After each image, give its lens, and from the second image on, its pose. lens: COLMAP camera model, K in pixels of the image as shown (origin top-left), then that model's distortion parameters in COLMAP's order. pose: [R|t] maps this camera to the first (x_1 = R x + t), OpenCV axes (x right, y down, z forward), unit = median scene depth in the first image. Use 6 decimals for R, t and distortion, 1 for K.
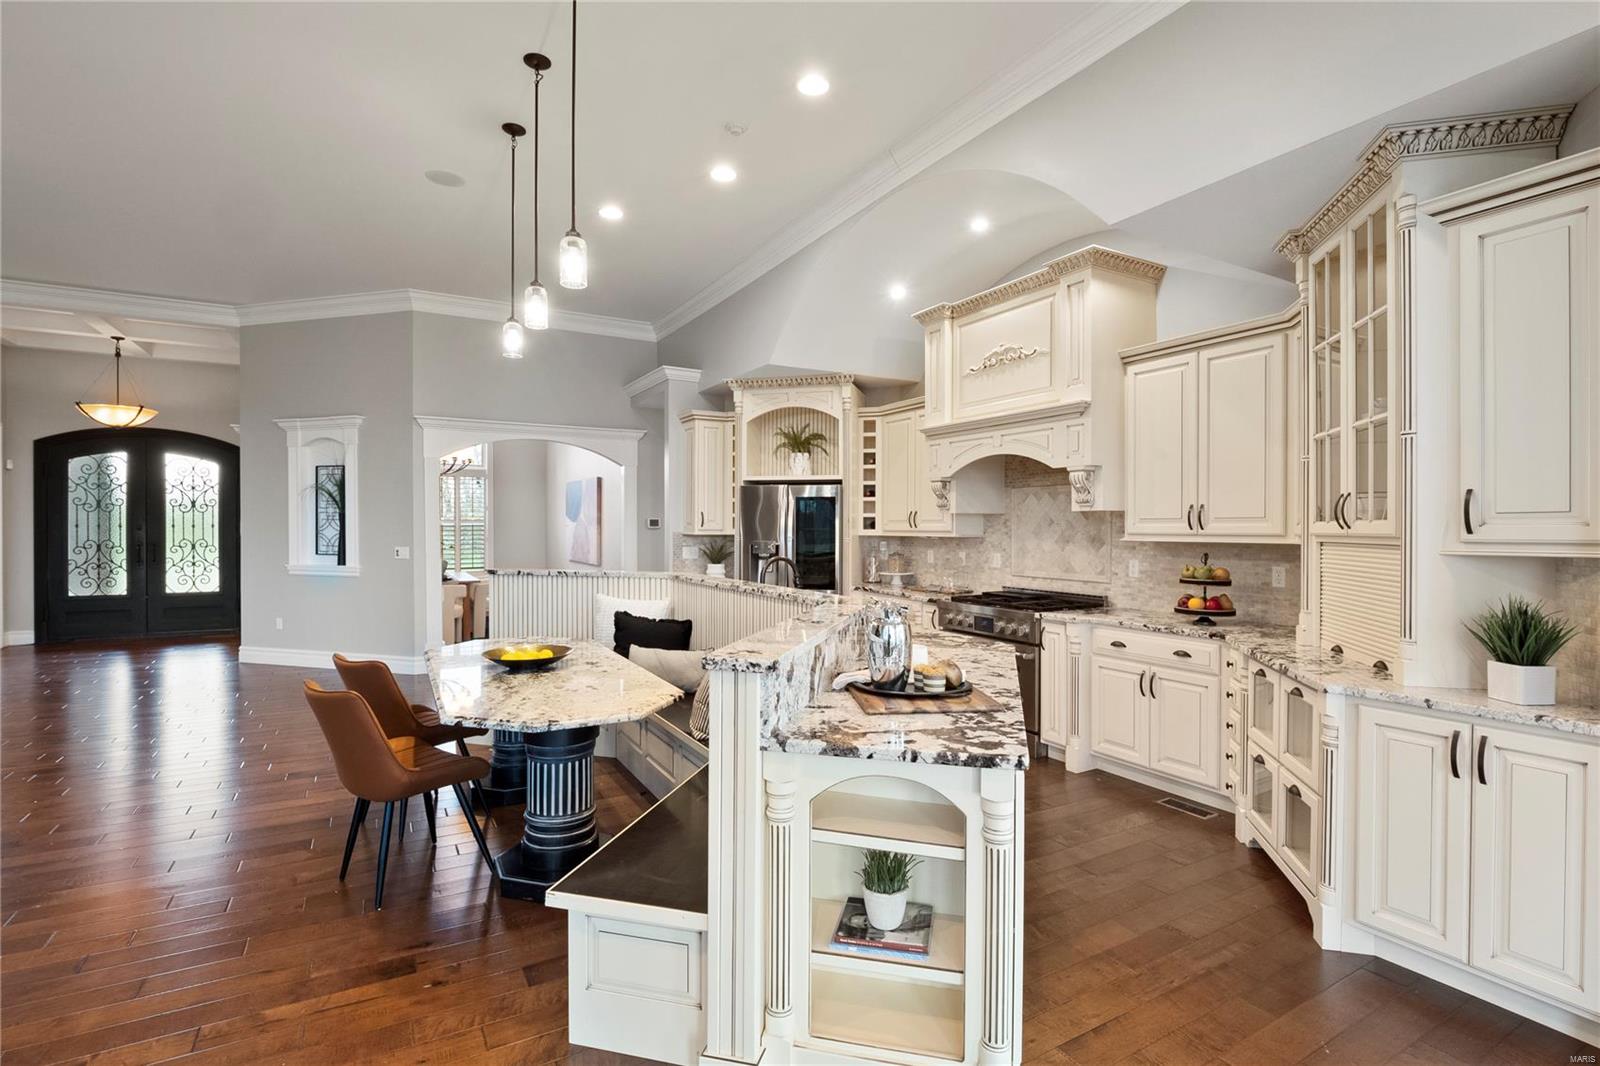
lens RADIAL K [[749.2, 0, 803.0], [0, 749.2, 535.7], [0, 0, 1]] dist [-0.006819, -0.005869]
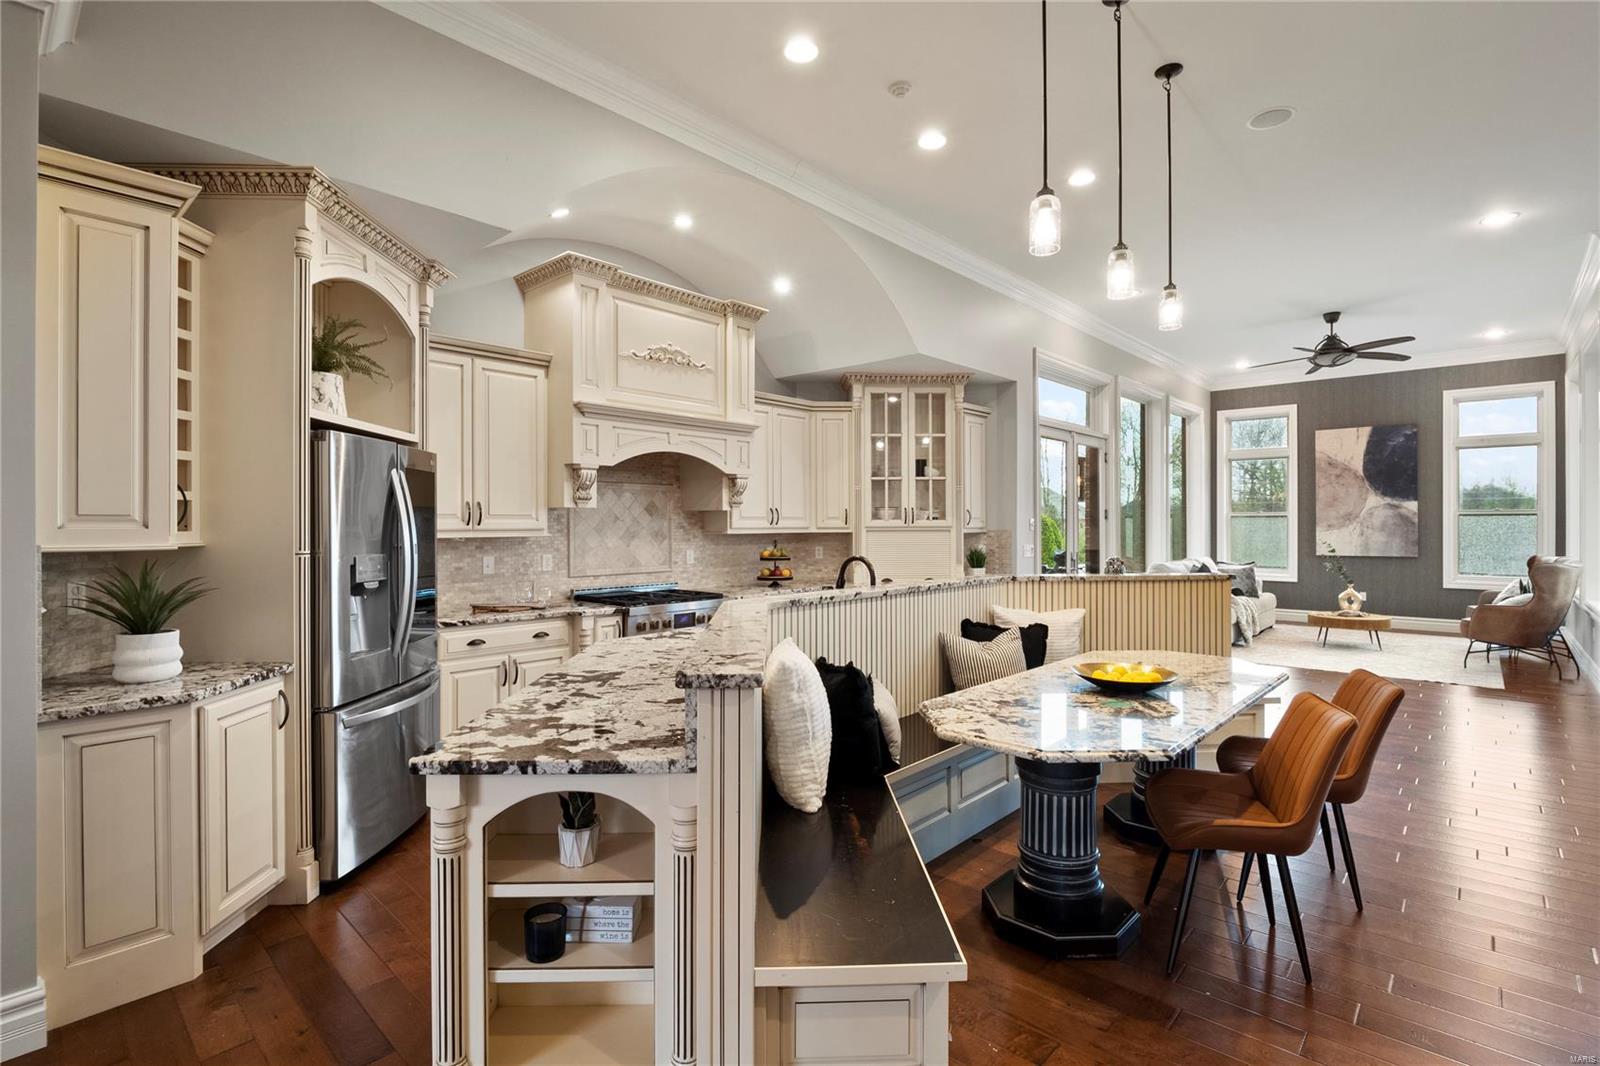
lens RADIAL K [[749.2, 0, 807.2], [0, 749.2, 522.0], [0, 0, 1]] dist [-0.006819, -0.005869]
pose [[-0.304957, -0.001436, 0.952365, -0.574451], [0.011475, 0.999921, 0.005182, -0.012900], [-0.952297, 0.012508, -0.304916, 0.861559]]
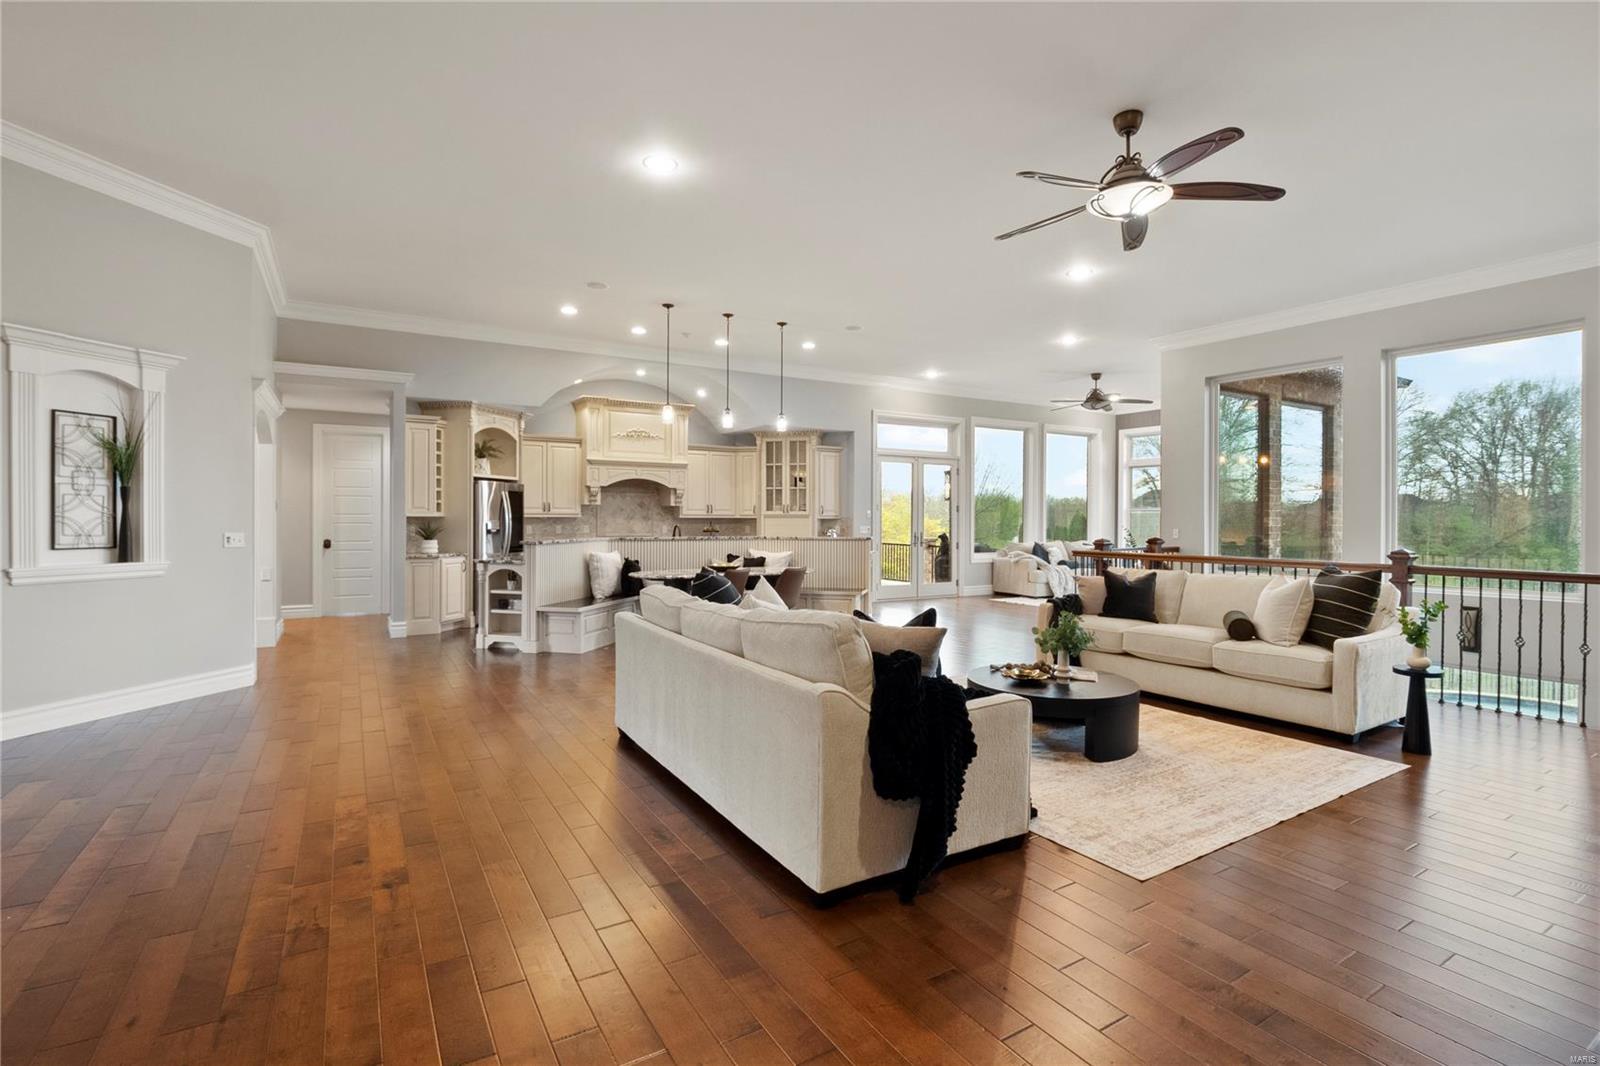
lens RADIAL K [[749.2, 0, 811.1], [0, 749.2, 521.0], [0, 0, 1]] dist [-0.006819, -0.005869]
pose [[-0.032223, -0.008689, 0.999443, -1.459717], [0.006600, 0.999939, 0.008907, -0.001044], [-0.999459, 0.006883, -0.032163, 0.432901]]
